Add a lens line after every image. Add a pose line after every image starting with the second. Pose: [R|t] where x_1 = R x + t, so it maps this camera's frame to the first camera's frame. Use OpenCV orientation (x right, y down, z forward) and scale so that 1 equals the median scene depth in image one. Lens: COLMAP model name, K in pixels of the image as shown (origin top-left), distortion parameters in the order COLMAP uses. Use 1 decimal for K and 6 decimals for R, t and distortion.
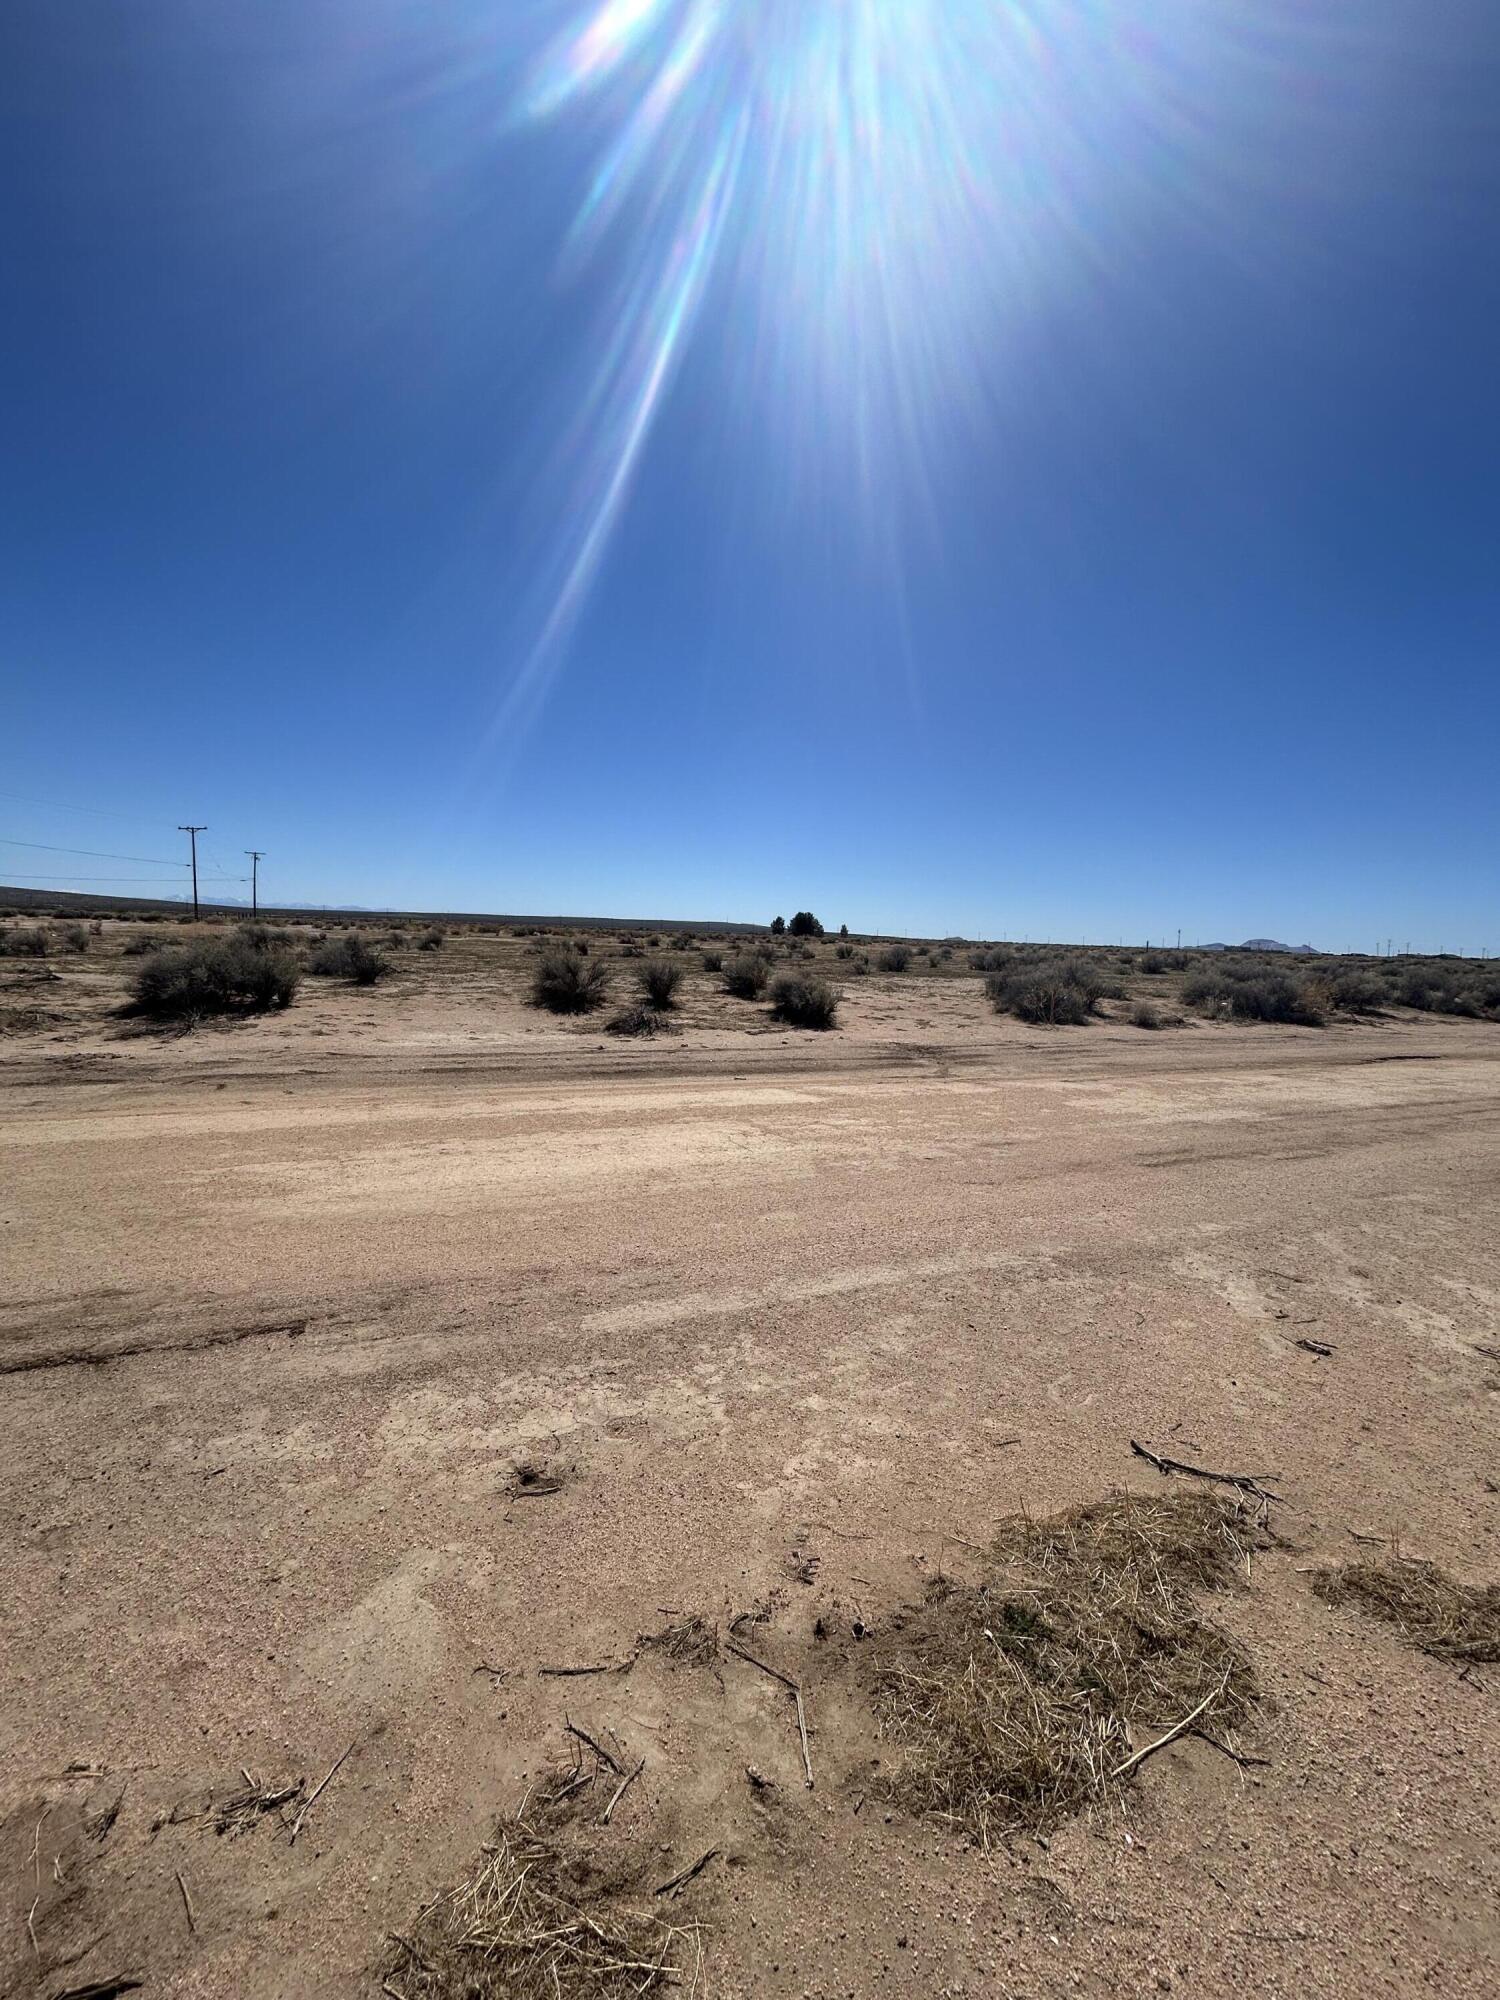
lens RADIAL K [[806.2, 0, 749.6], [0, 806.2, 1009.3], [0, 0, 1]] dist [-0.000597, 0.000191]
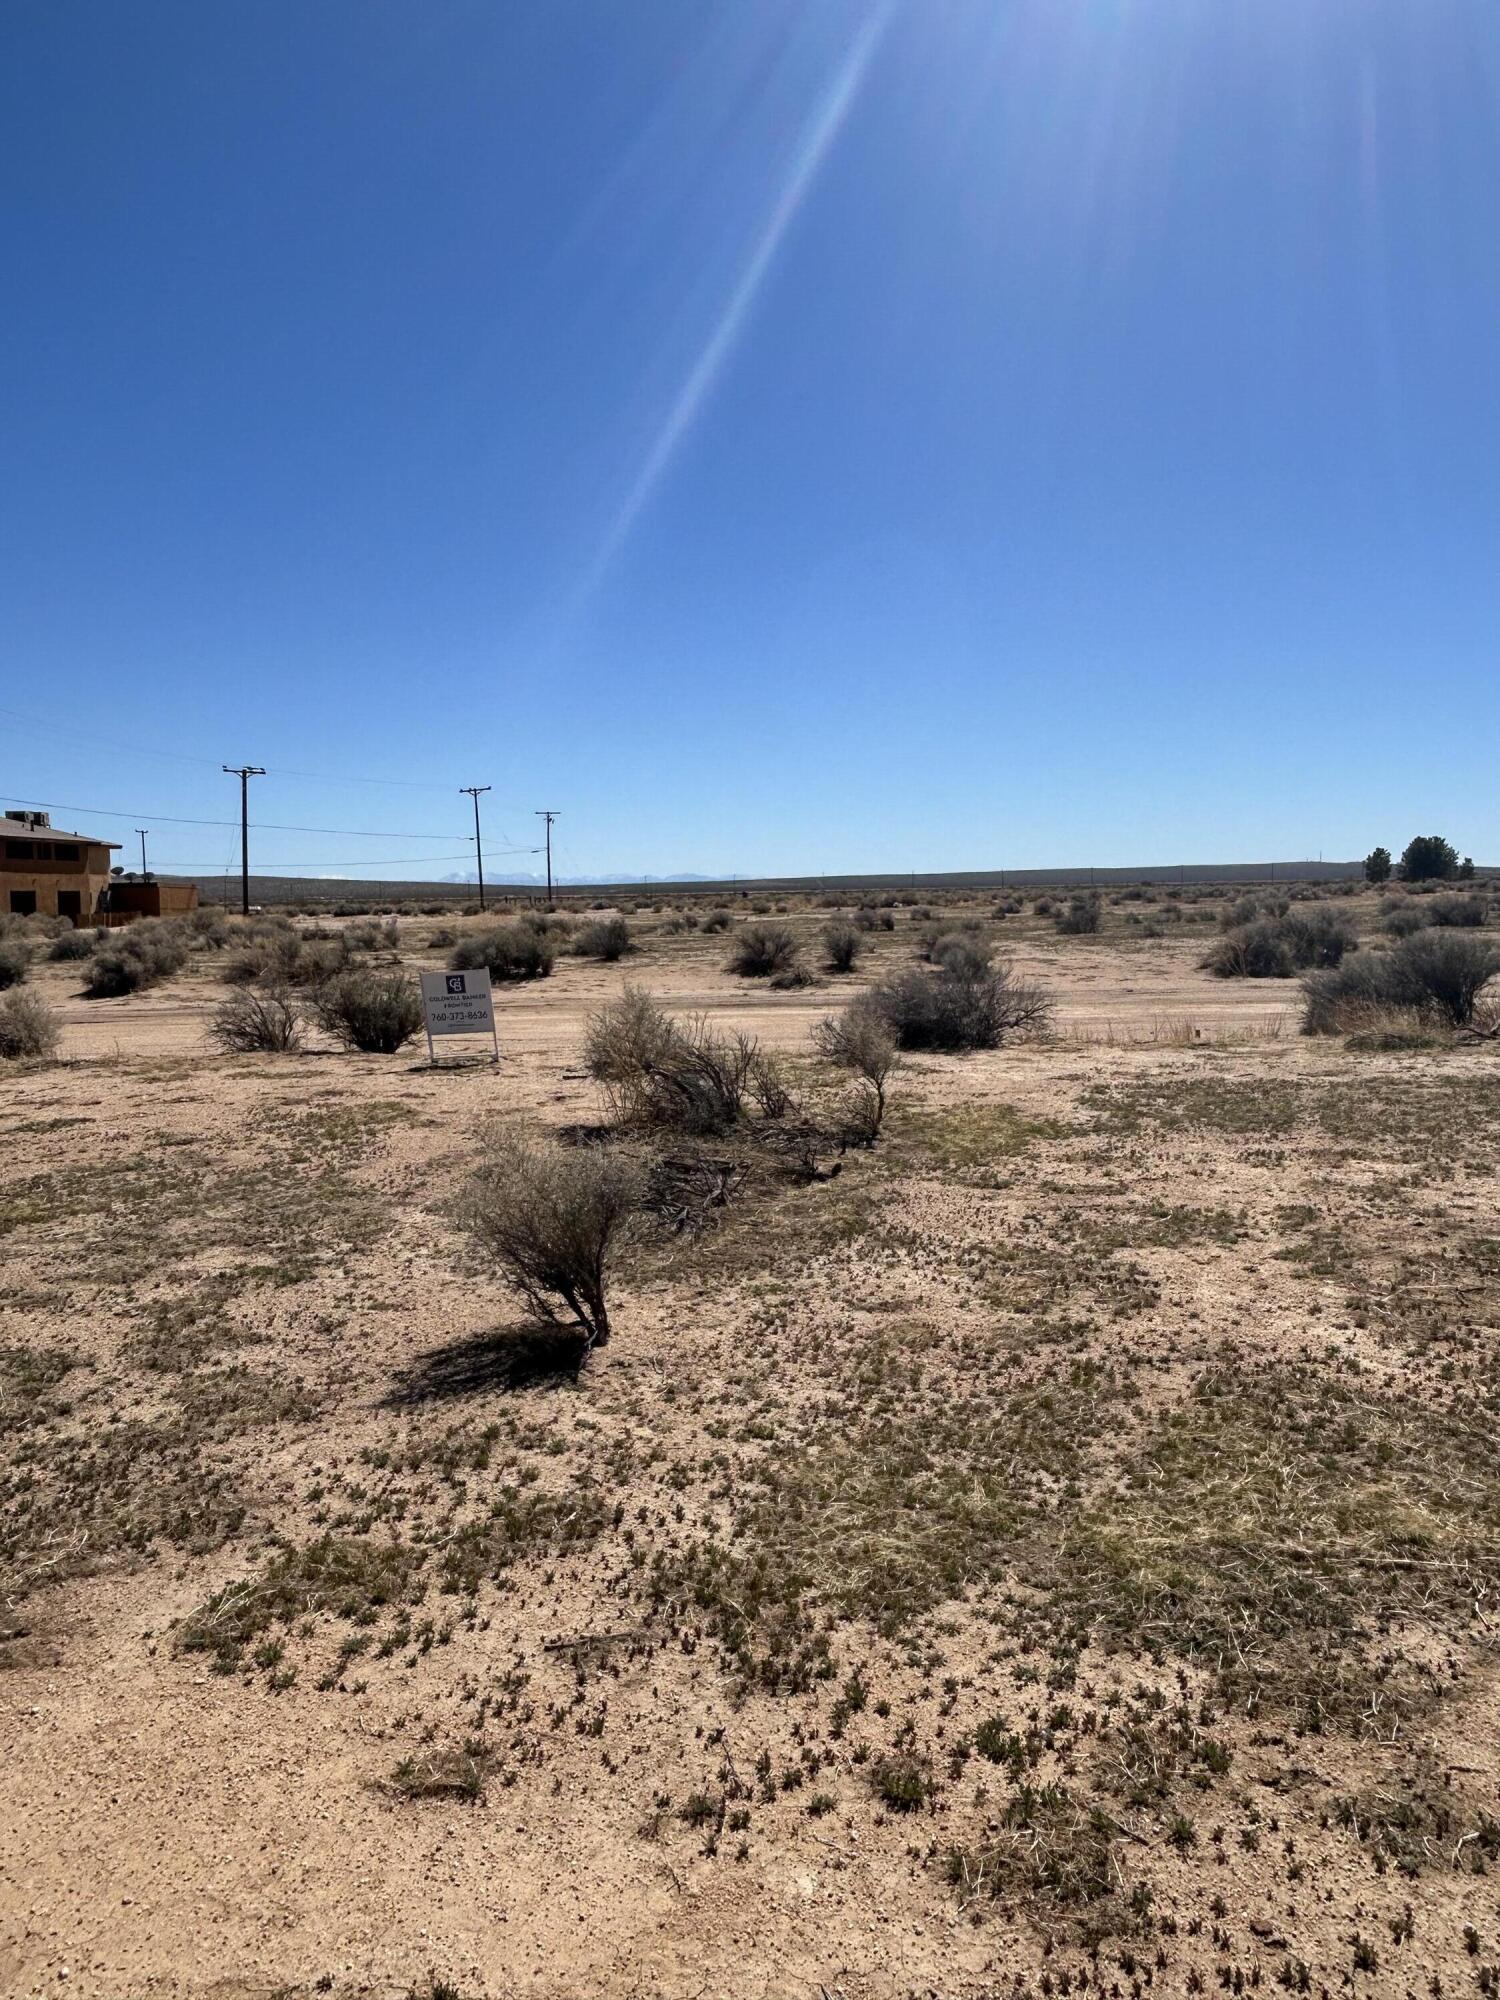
lens RADIAL K [[1427.9, 0, 747.1], [0, 1427.9, 987.9], [0, 0, 1]] dist [-0.024903, -0.000919]
pose [[0.914302, -0.028592, -0.404023, 0.842218], [0.016511, 0.999307, -0.033355, 0.124960], [0.404696, 0.023825, 0.914141, -1.263000]]
